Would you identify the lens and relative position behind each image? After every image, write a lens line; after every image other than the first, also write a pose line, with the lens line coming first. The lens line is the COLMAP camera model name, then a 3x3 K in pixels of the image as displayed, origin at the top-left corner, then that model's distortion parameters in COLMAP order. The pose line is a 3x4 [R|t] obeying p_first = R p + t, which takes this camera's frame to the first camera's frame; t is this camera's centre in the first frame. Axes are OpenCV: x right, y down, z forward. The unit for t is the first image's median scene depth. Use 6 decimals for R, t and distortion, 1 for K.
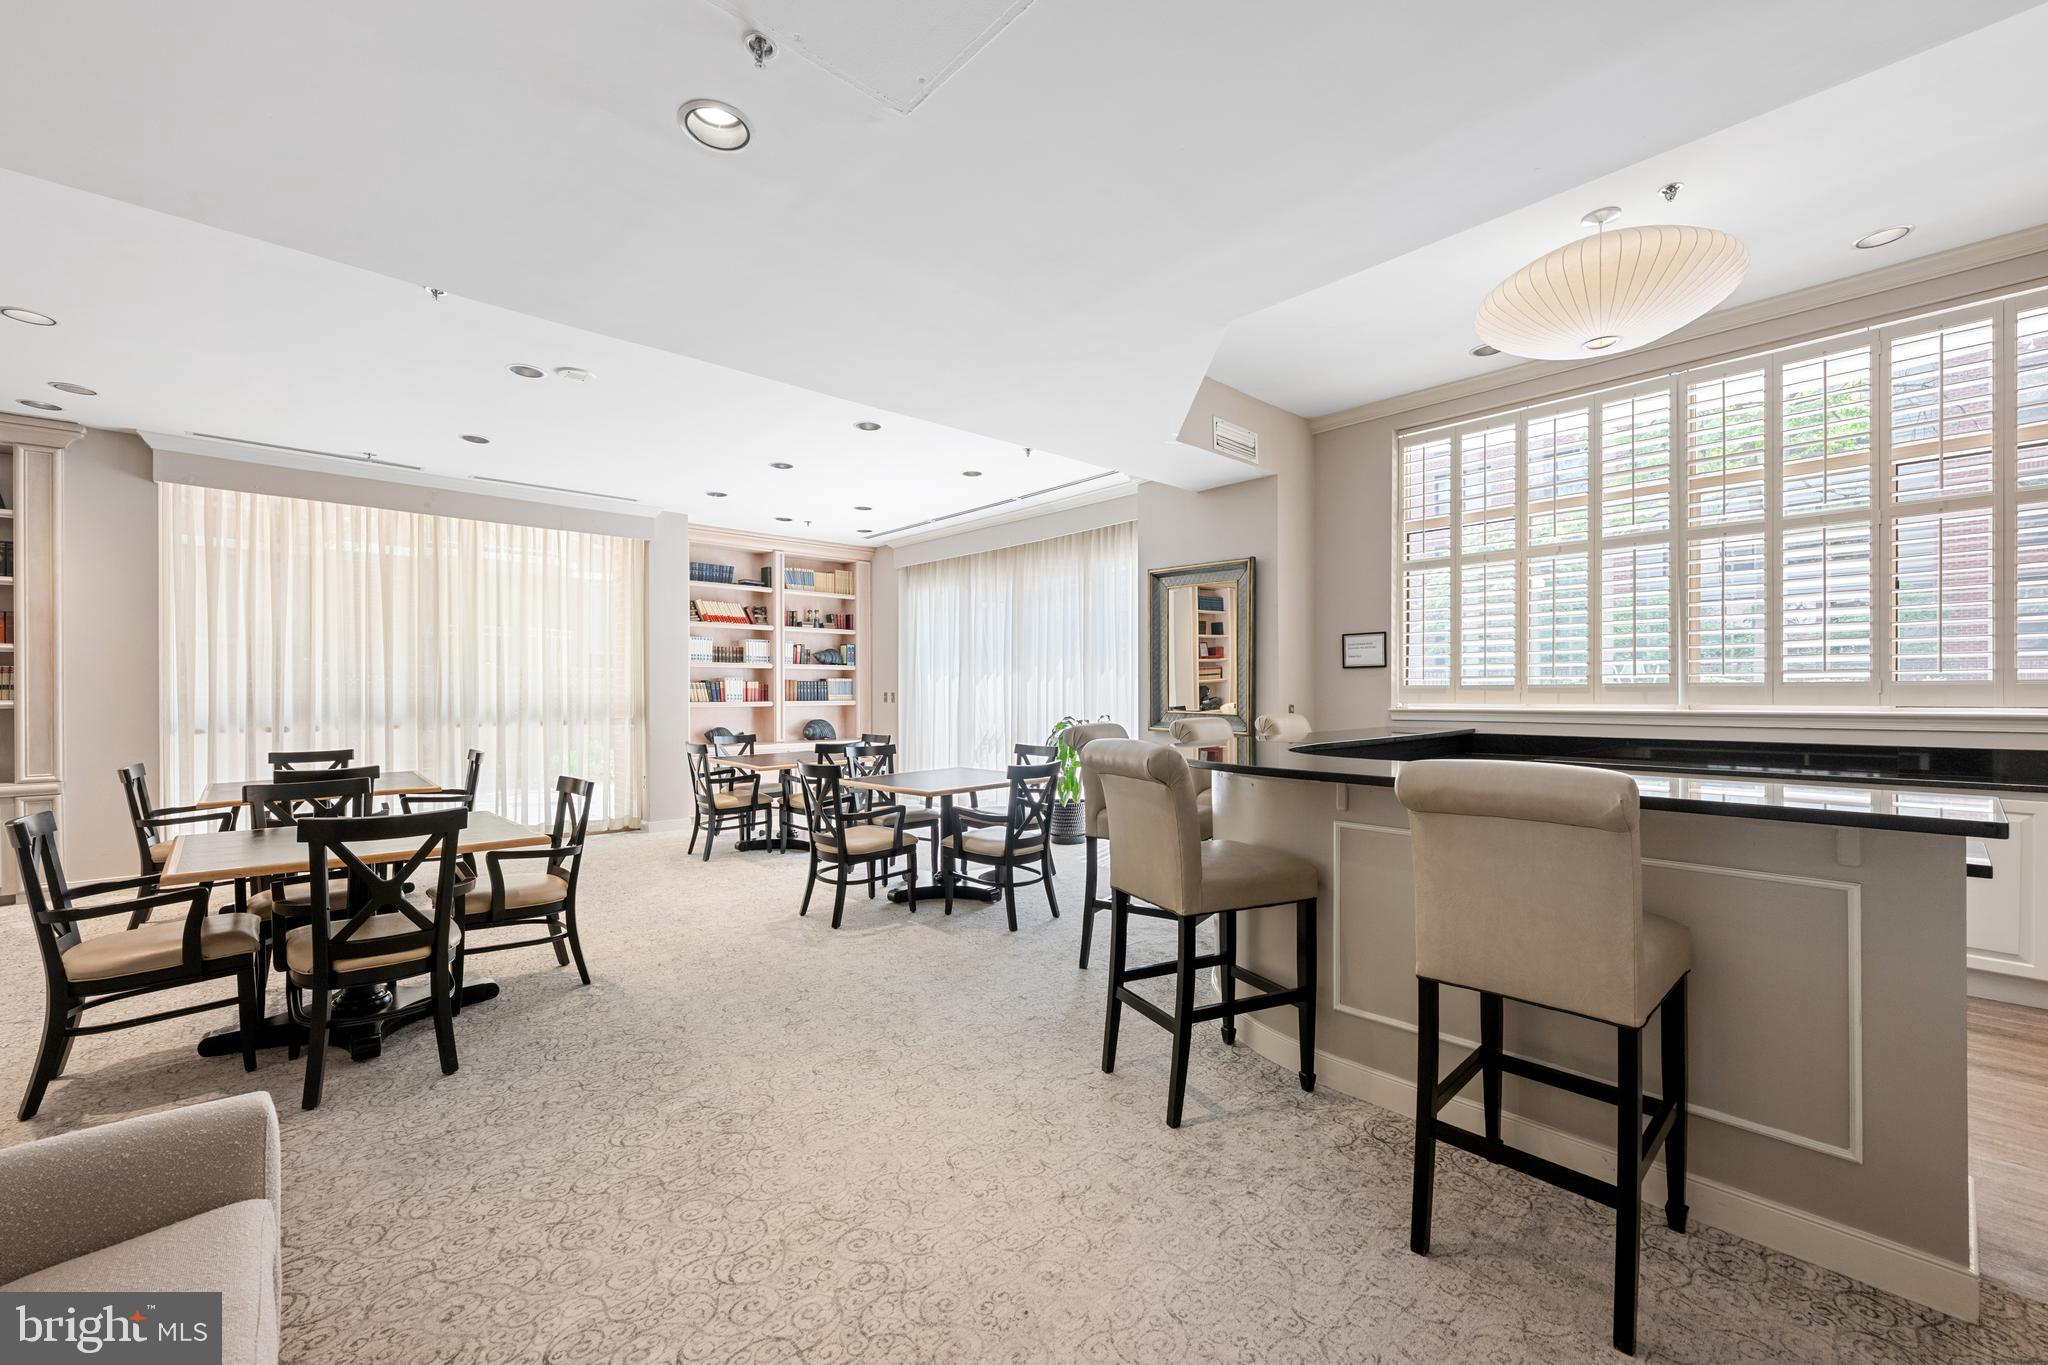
lens RADIAL K [[811.3, 0, 1025.1], [0, 811.3, 684.1], [0, 0, 1]] dist [0.000162, 0.000110]
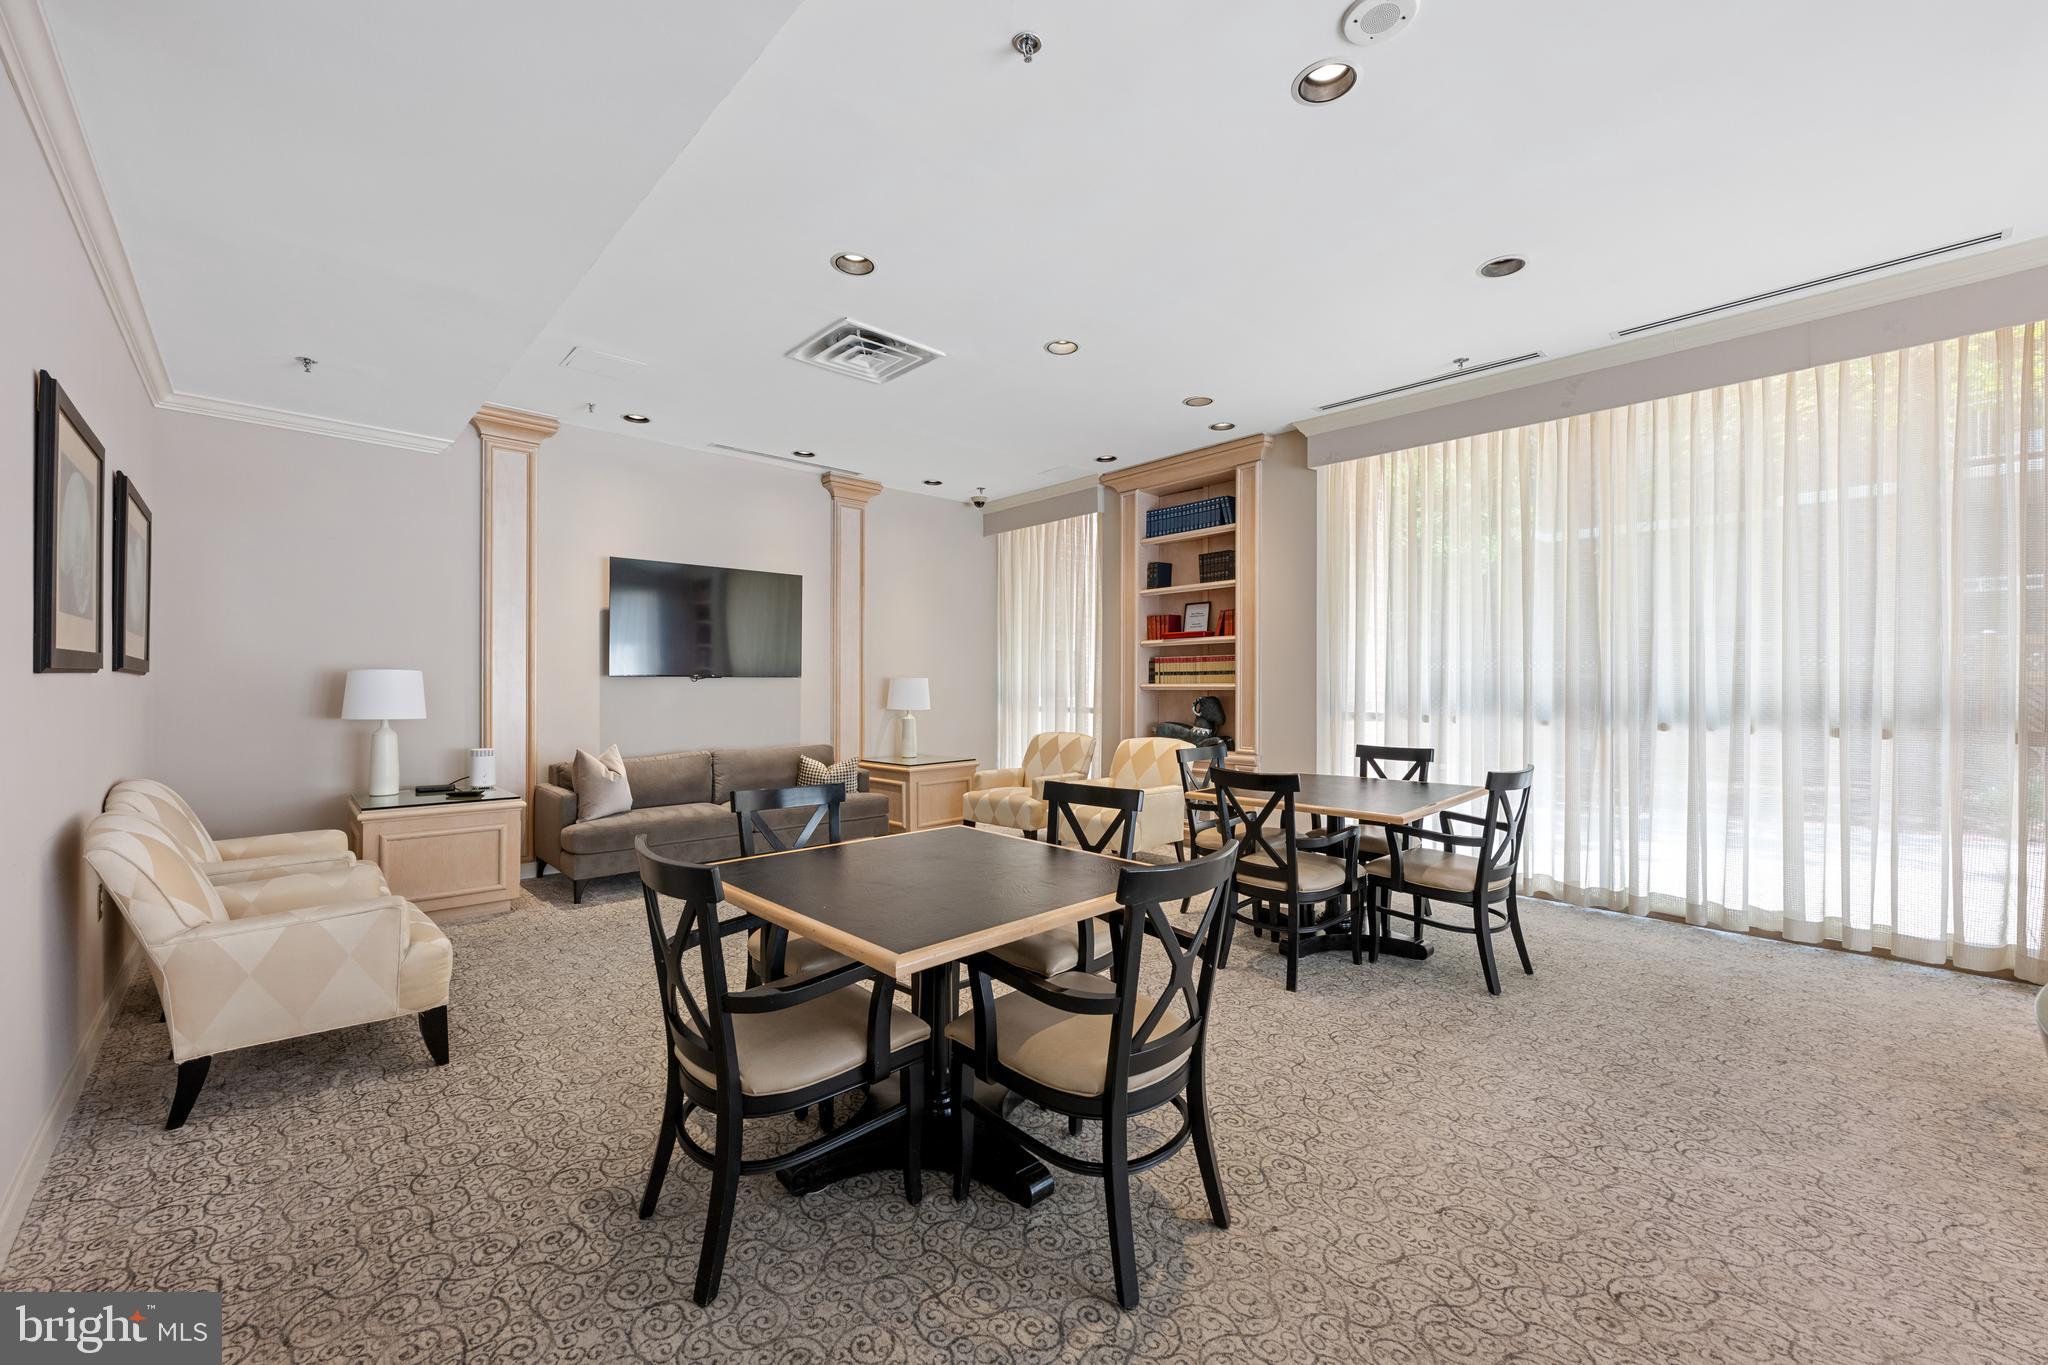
lens RADIAL K [[811.3, 0, 1025.1], [0, 811.3, 684.1], [0, 0, 1]] dist [0.000162, 0.000110]
pose [[-0.005789, 0.006400, -0.999963, -0.053316], [0.014417, 0.999876, 0.006316, 0.008456], [0.999879, -0.014380, -0.005881, 0.627312]]
